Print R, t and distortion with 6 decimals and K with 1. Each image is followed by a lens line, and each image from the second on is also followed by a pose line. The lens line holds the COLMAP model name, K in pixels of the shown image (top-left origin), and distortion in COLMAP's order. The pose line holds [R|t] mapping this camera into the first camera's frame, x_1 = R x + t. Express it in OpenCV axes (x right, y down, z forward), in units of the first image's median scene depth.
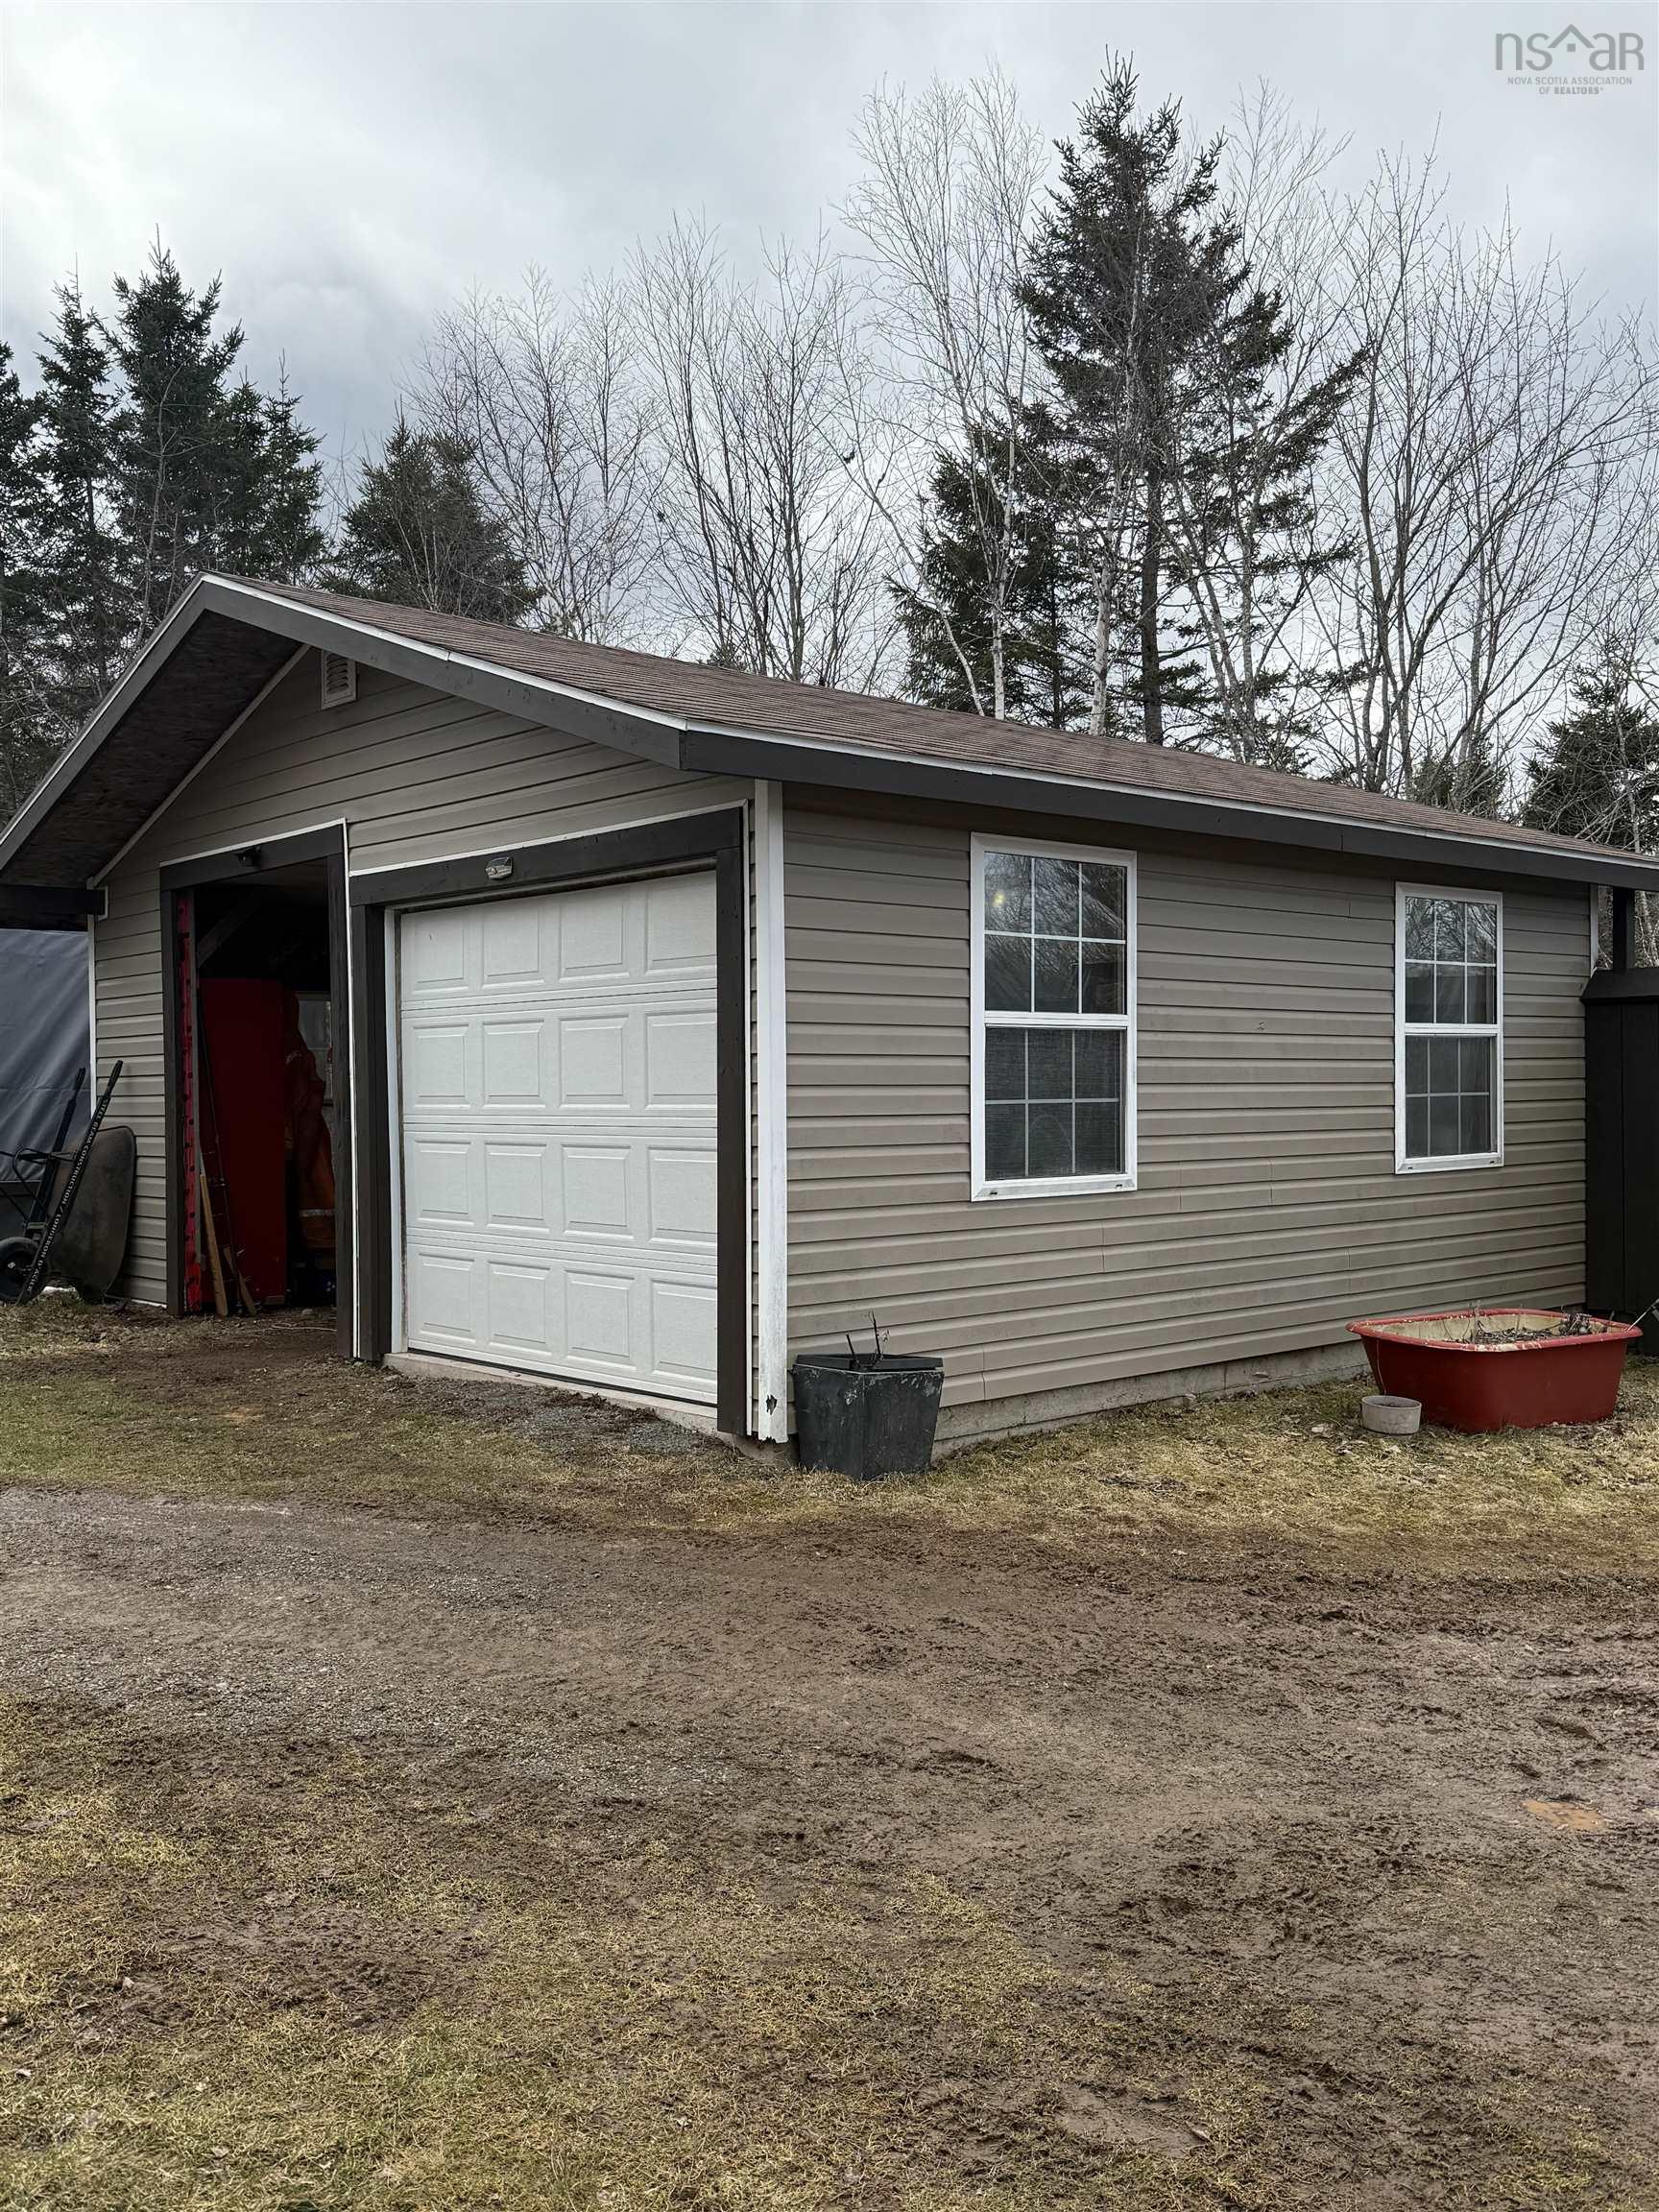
lens RADIAL K [[1913.1, 0, 816.2], [0, 1913.1, 1116.9], [0, 0, 1]] dist [0.067514, -0.095744]
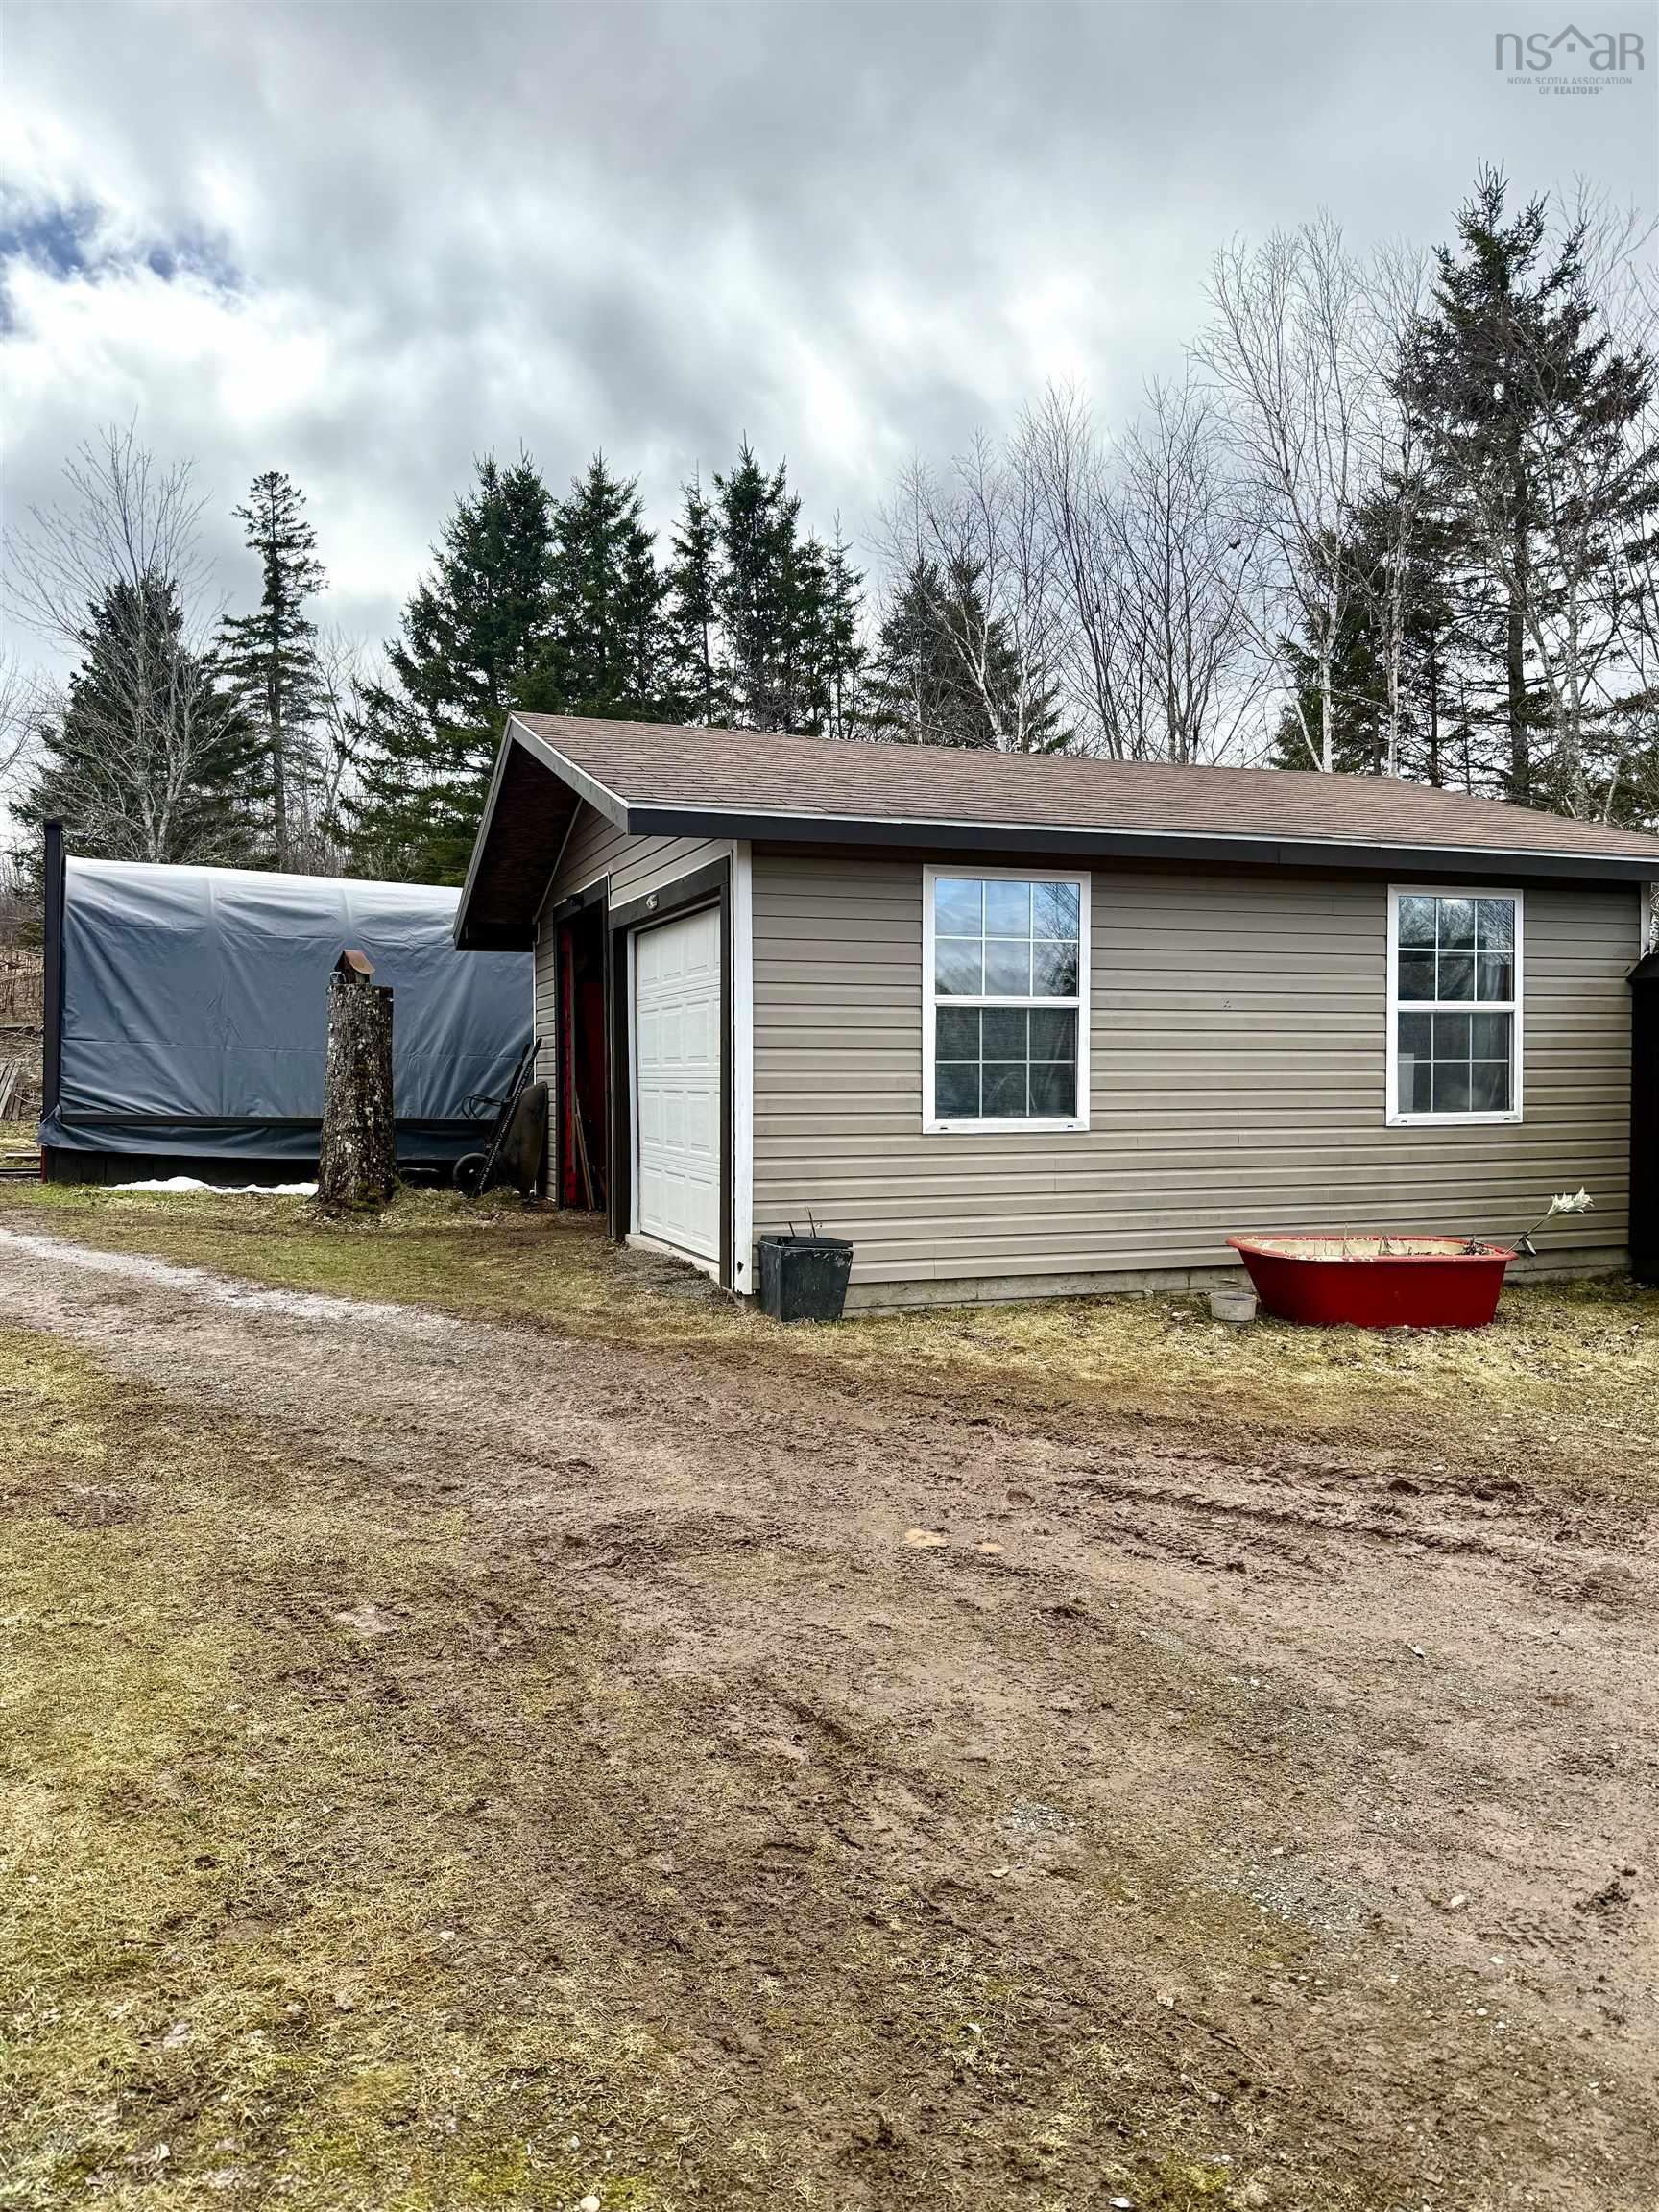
lens RADIAL K [[1565.6, 0, 825.8], [0, 1565.6, 1115.3], [0, 0, 1]] dist [0.057613, -0.074470]
pose [[0.930048, 0.015248, -0.367122, 0.335777], [-0.010277, 0.999827, 0.015491, 0.011211], [0.367295, -0.010635, 0.930044, -0.055746]]
